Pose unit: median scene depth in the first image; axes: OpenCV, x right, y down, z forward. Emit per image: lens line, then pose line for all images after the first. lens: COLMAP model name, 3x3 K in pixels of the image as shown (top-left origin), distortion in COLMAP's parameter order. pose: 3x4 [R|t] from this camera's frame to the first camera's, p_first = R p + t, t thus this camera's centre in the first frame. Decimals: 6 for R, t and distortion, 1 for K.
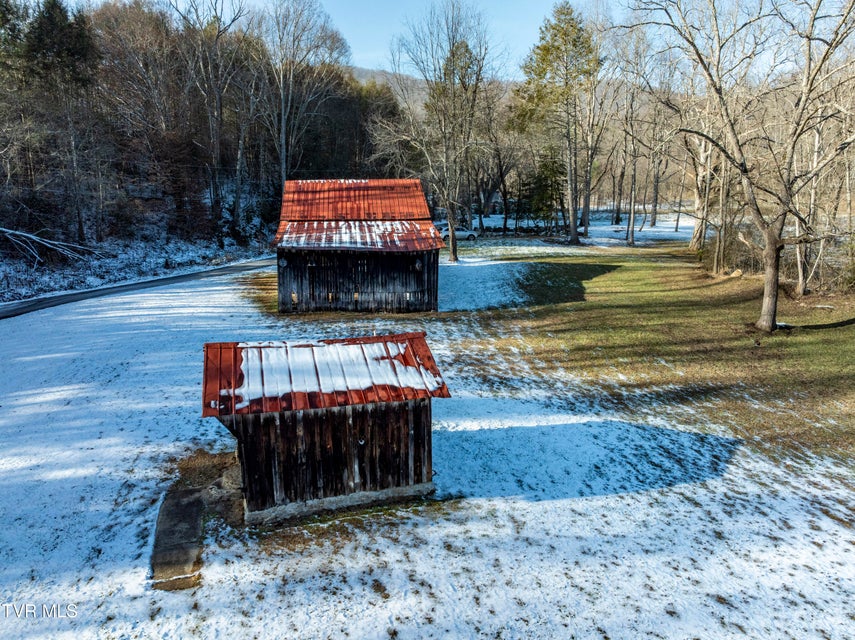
lens RADIAL K [[602.6, 0, 430.6], [0, 602.6, 327.4], [0, 0, 1]] dist [-0.043807, 0.013011]
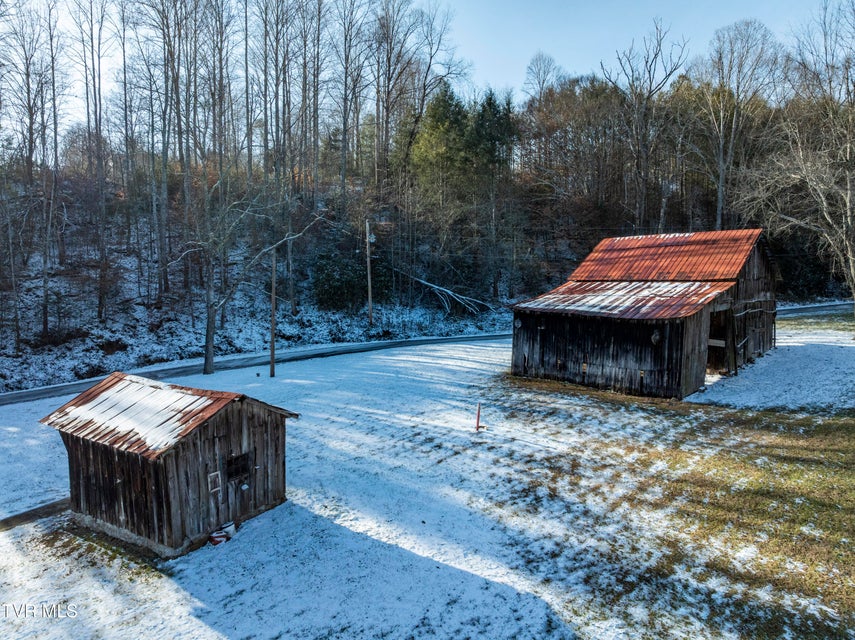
lens RADIAL K [[602.6, 0, 422.8], [0, 602.6, 314.5], [0, 0, 1]] dist [-0.043807, 0.013011]
pose [[0.616589, 0.049043, -0.785756, 0.511853], [-0.143338, 0.988370, -0.050789, -0.062952], [0.774127, 0.143945, 0.616447, 0.353696]]
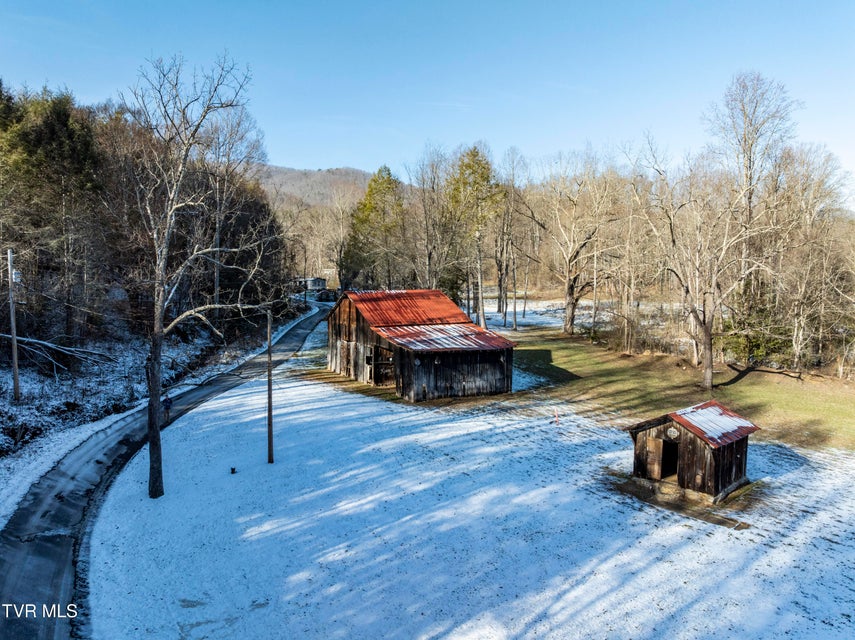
lens RADIAL K [[602.6, 0, 425.9], [0, 602.6, 321.1], [0, 0, 1]] dist [-0.043807, 0.013011]
pose [[0.911709, -0.023247, 0.410177, -0.930705], [0.077242, 0.990292, -0.115564, -0.055737], [-0.403509, 0.137044, 0.904654, -0.226087]]
